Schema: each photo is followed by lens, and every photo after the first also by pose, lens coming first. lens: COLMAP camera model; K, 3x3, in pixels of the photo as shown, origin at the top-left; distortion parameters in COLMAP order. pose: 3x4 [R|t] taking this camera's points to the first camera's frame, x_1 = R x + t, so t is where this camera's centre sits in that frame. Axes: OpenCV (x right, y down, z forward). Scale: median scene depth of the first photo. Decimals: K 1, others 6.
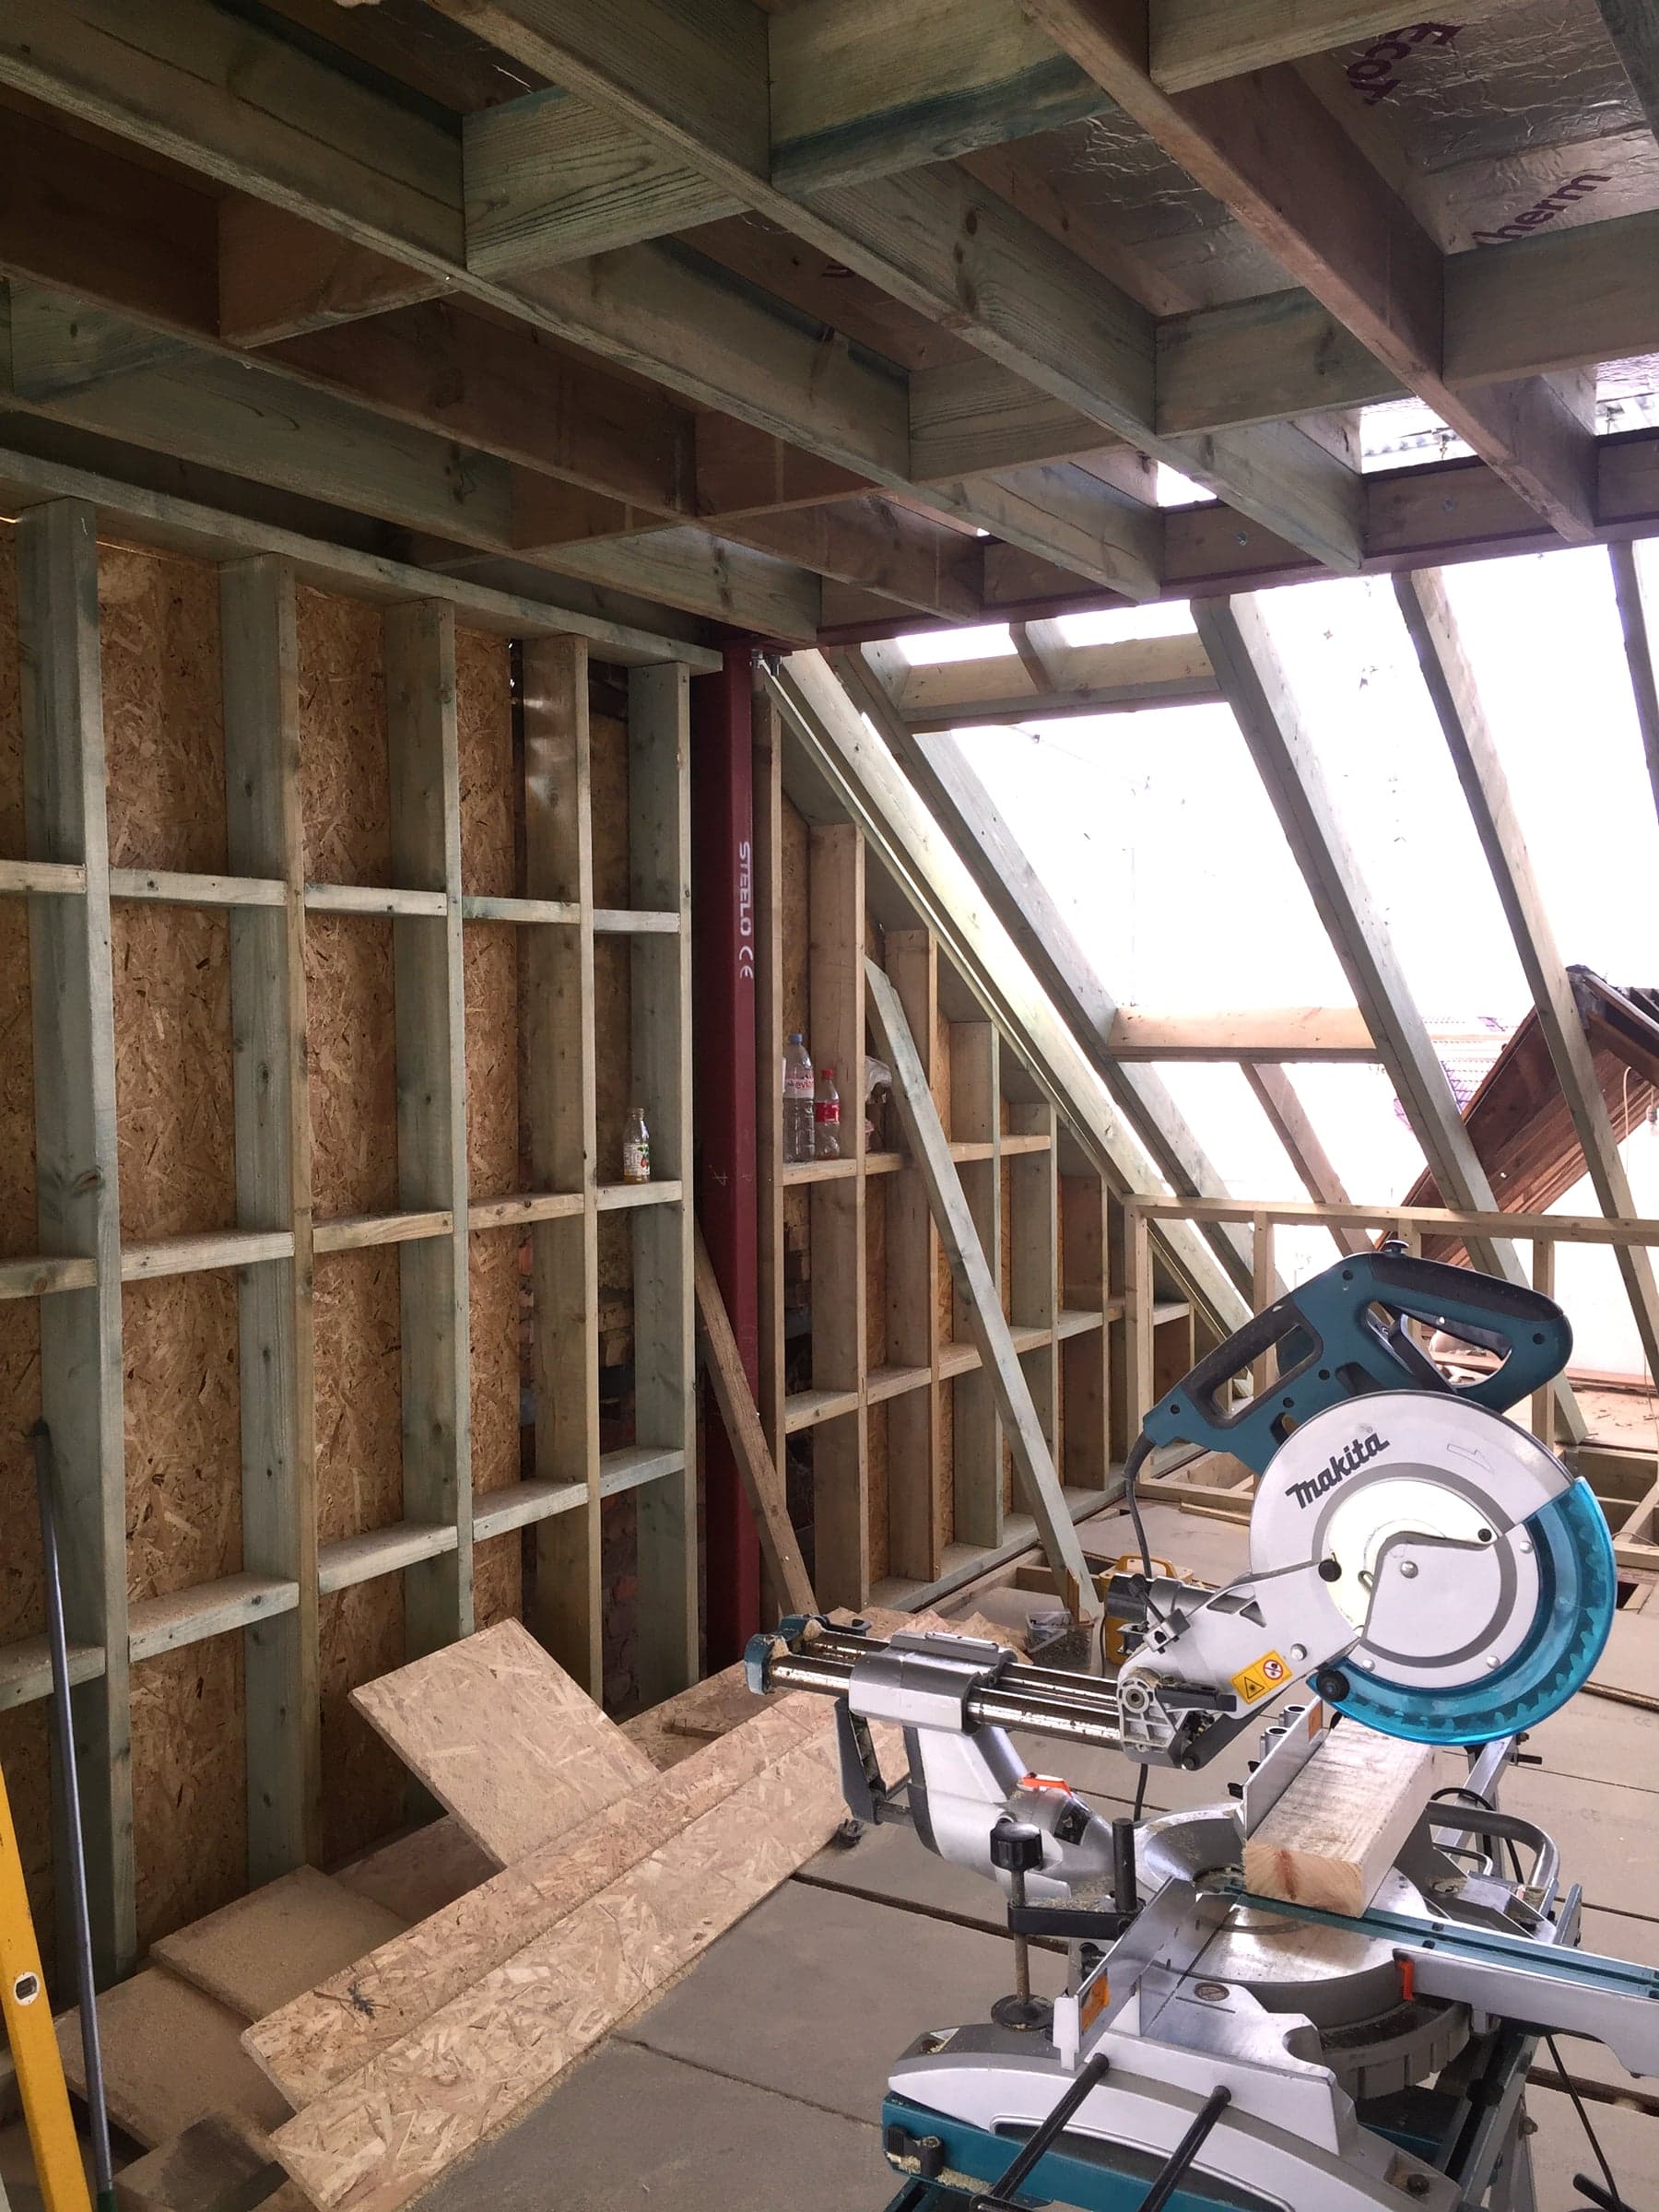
lens RADIAL K [[1873.0, 0, 836.1], [0, 1873.0, 1109.2], [0, 0, 1]] dist [0.094978, -0.136278]
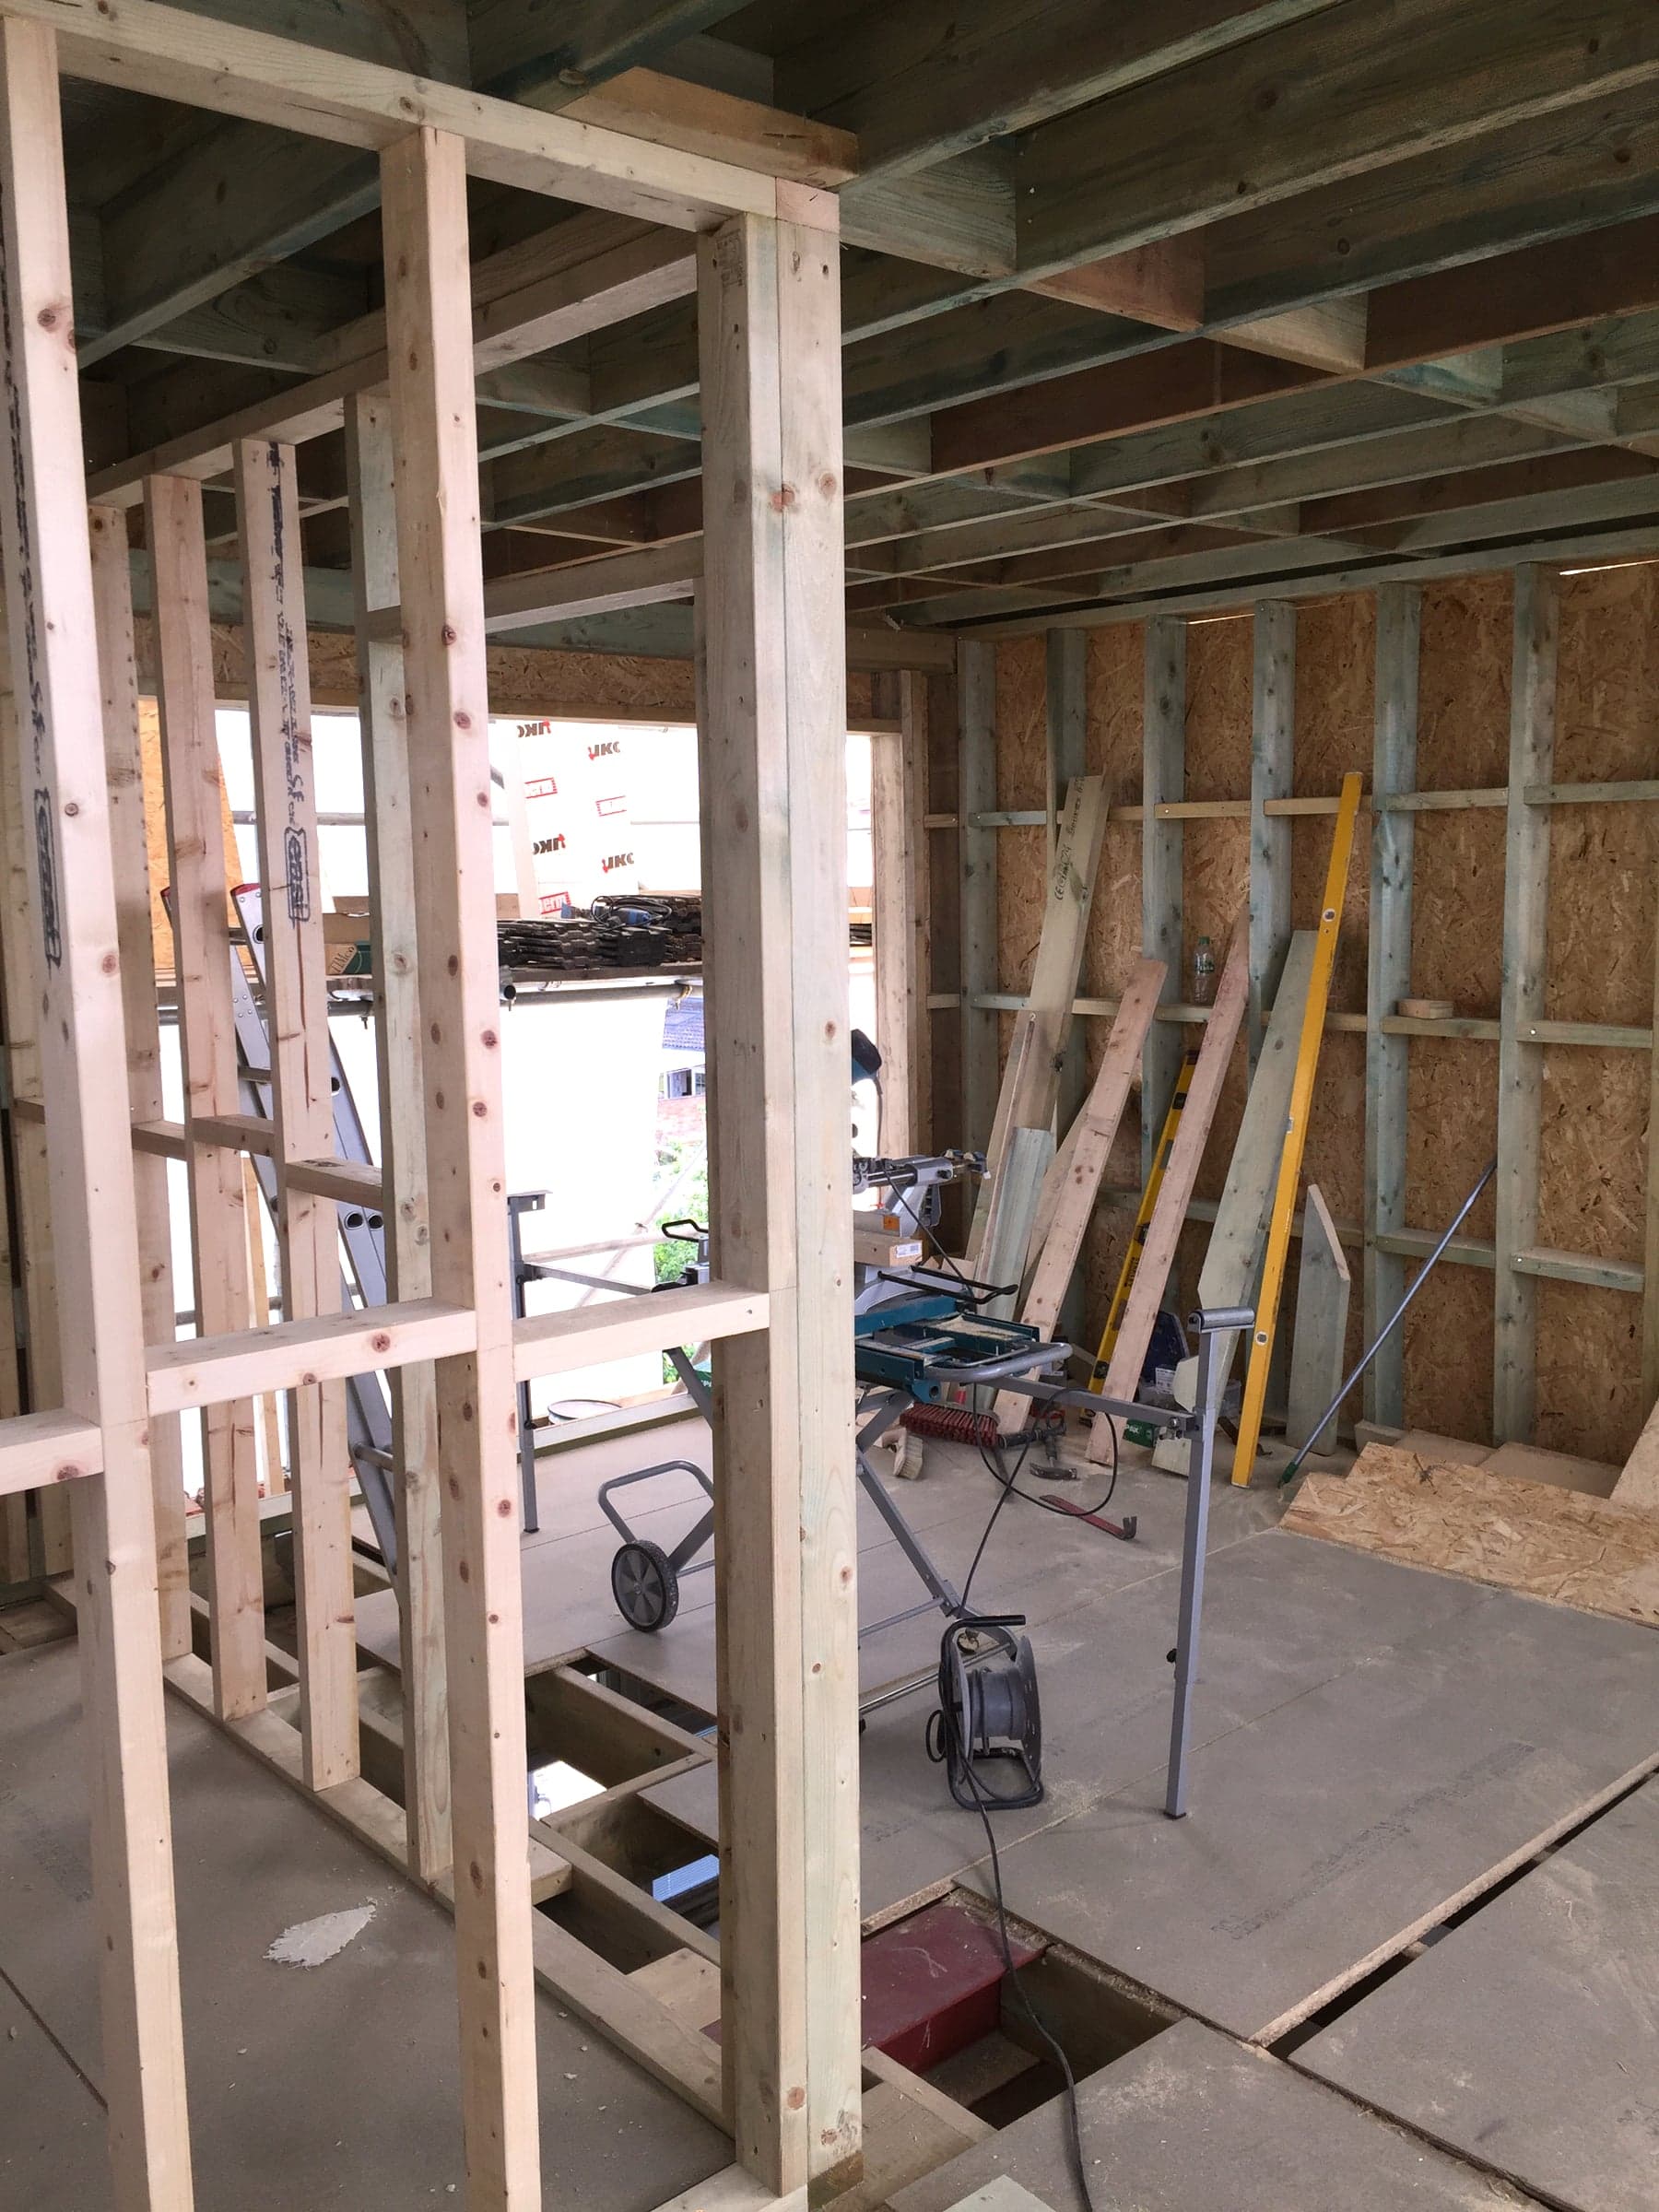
lens RADIAL K [[1873.0, 0, 835.8], [0, 1873.0, 1110.3], [0, 0, 1]] dist [0.094978, -0.136278]
pose [[-0.301795, 0.133100, -0.944036, 1.265945], [-0.027462, 0.988582, 0.148160, -0.071155], [0.952977, 0.070639, -0.294694, 0.855414]]
